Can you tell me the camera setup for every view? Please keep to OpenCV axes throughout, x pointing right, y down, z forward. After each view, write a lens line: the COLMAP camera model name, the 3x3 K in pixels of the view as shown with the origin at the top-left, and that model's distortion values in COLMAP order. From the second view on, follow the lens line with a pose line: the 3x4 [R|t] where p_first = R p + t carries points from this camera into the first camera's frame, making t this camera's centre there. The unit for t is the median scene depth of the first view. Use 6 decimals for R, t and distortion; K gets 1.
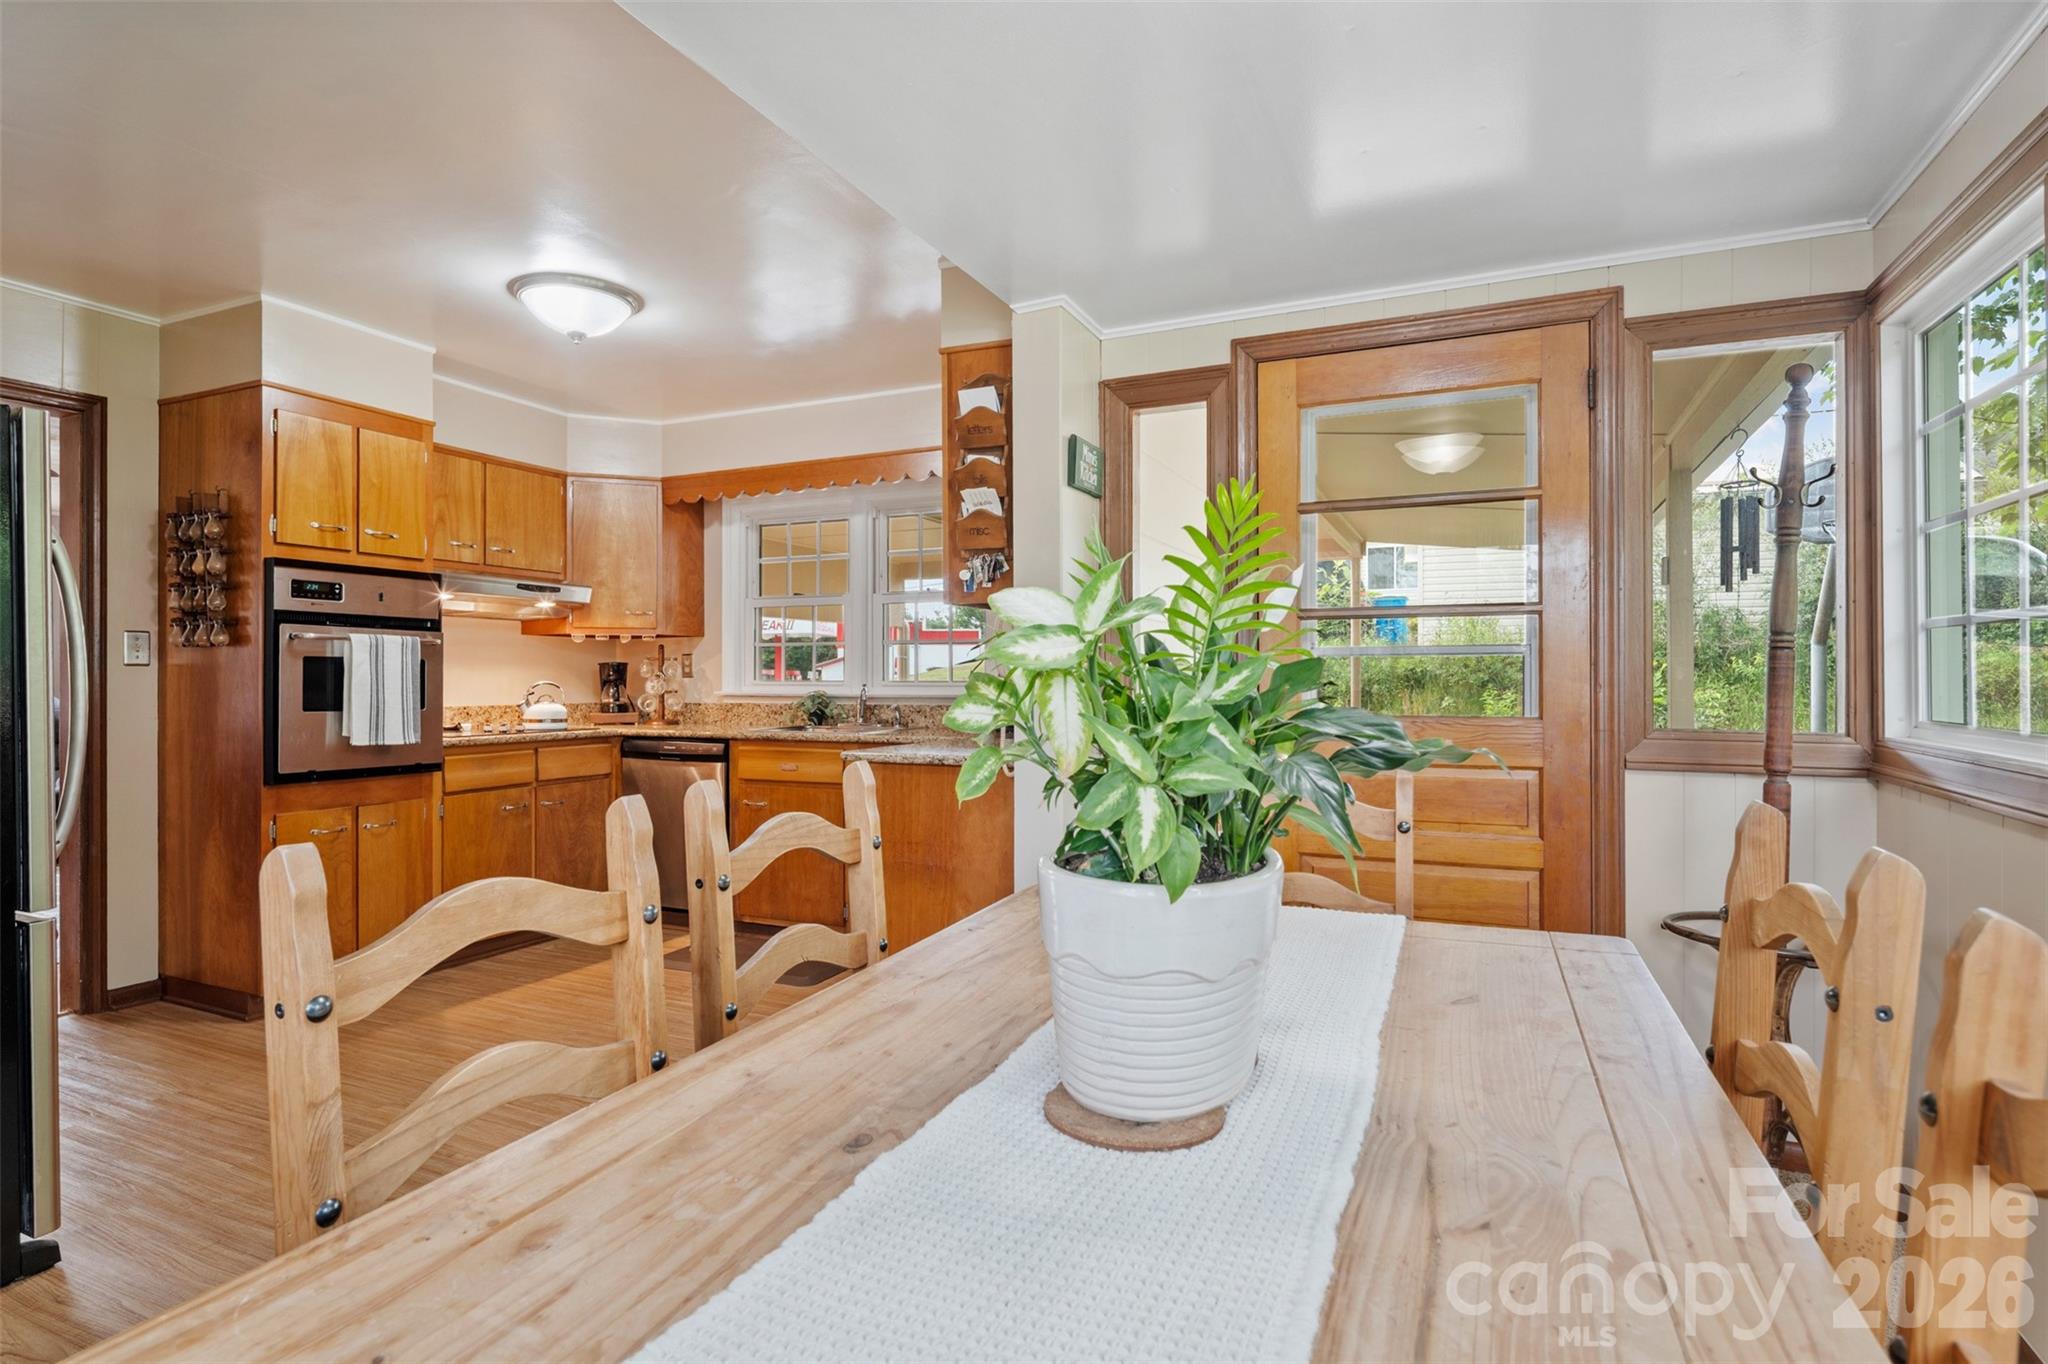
lens RADIAL K [[999.8, 0, 1002.3], [0, 999.8, 673.9], [0, 0, 1]] dist [0.002445, -0.004175]
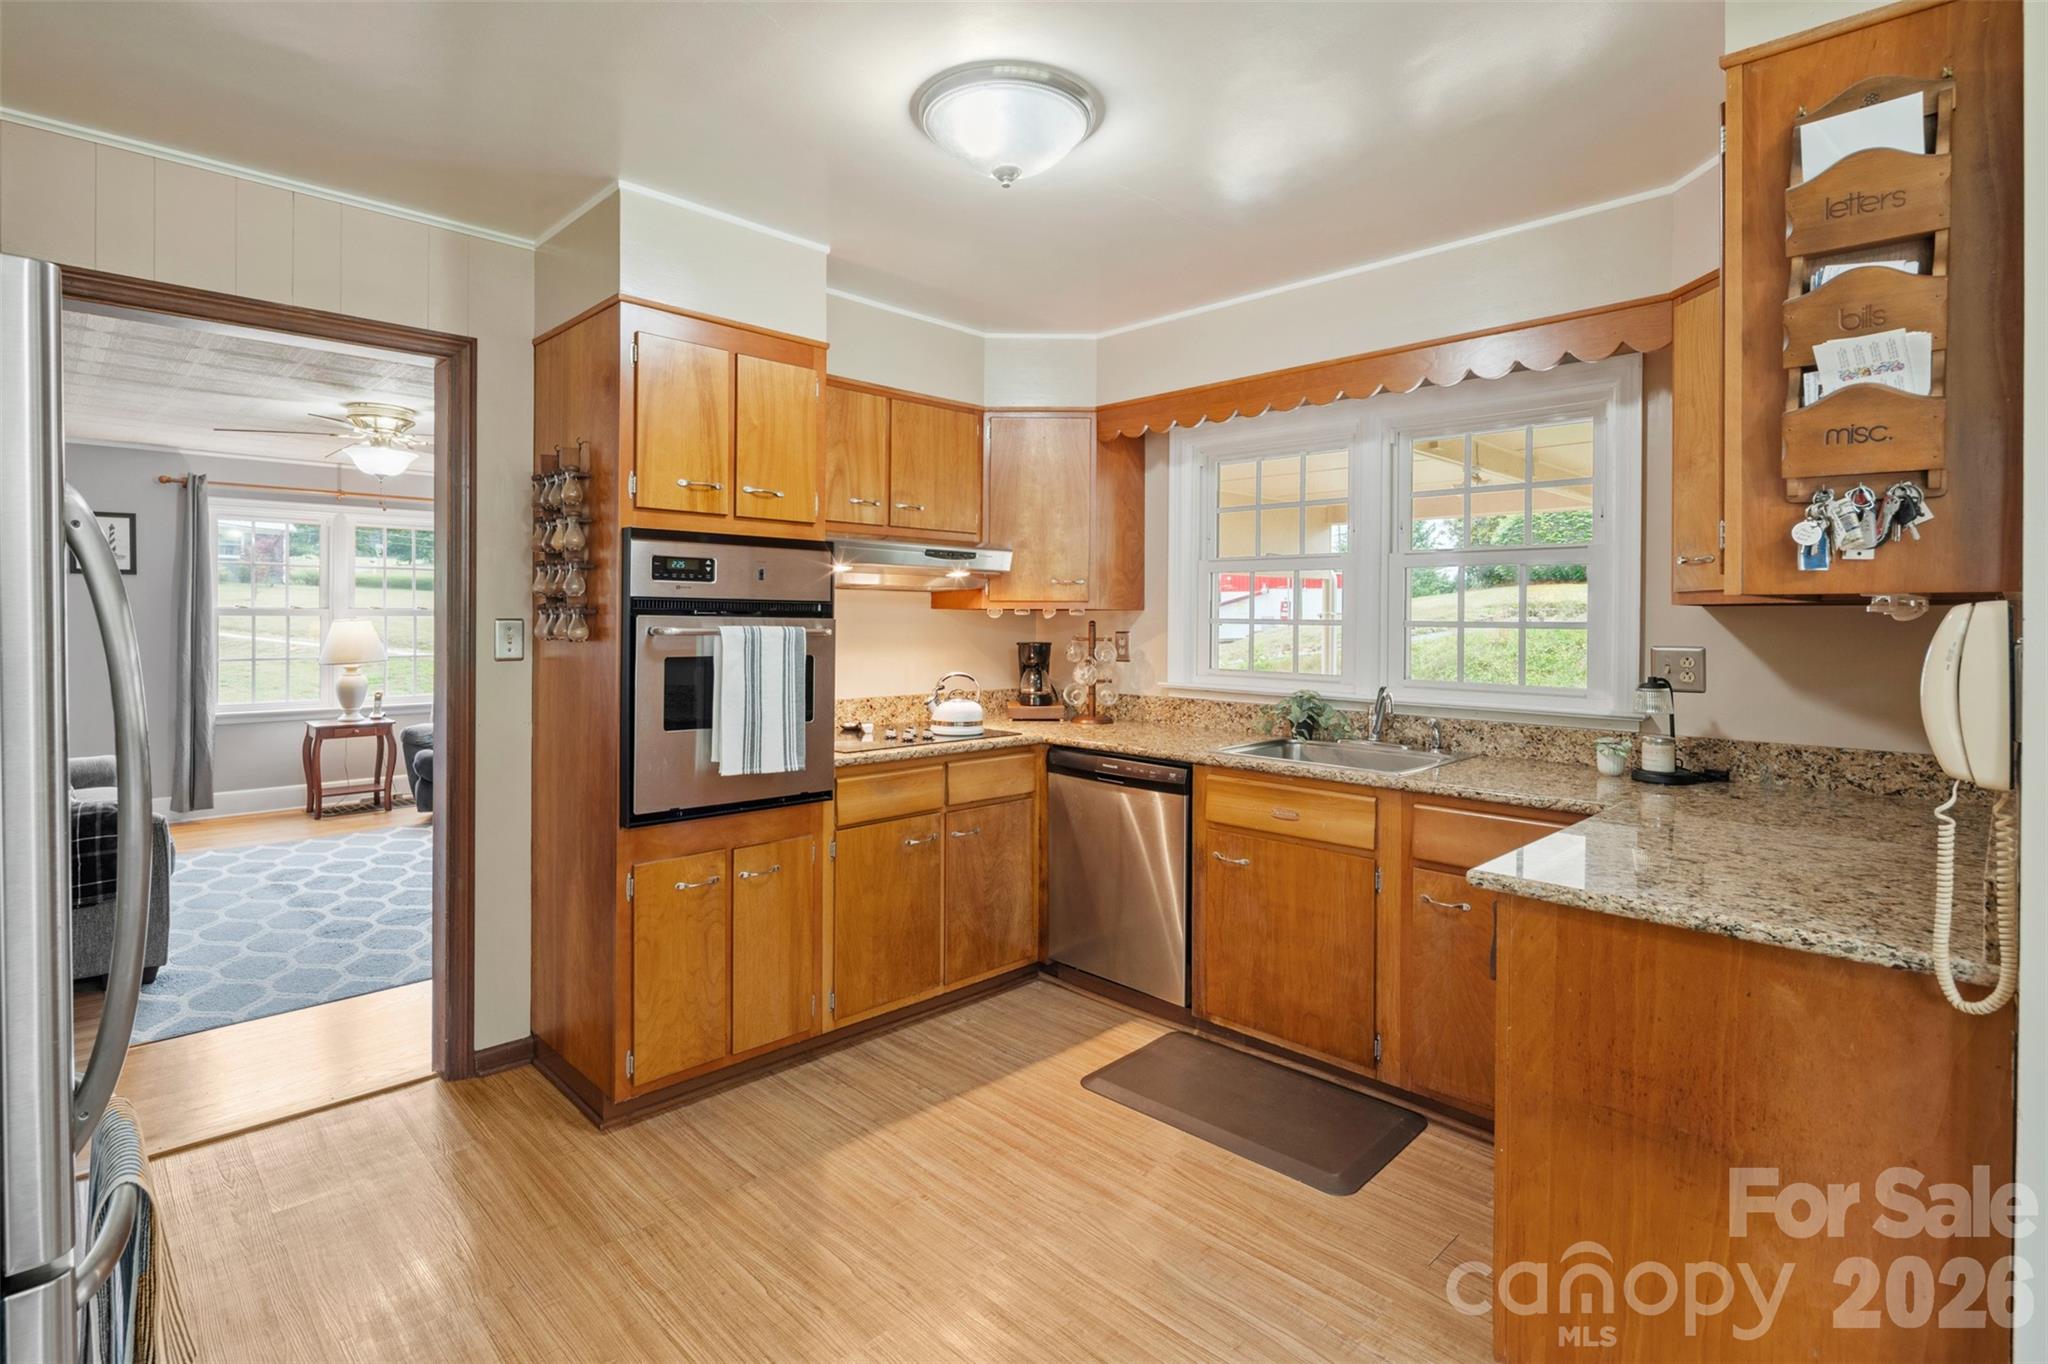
lens RADIAL K [[999.8, 0, 1041.9], [0, 999.8, 620.8], [0, 0, 1]] dist [0.002445, -0.004175]
pose [[0.941640, 0.007245, -0.336545, -0.158083], [-0.006437, 0.999973, 0.003517, -0.044070], [0.336561, -0.001146, 0.941661, 0.342455]]
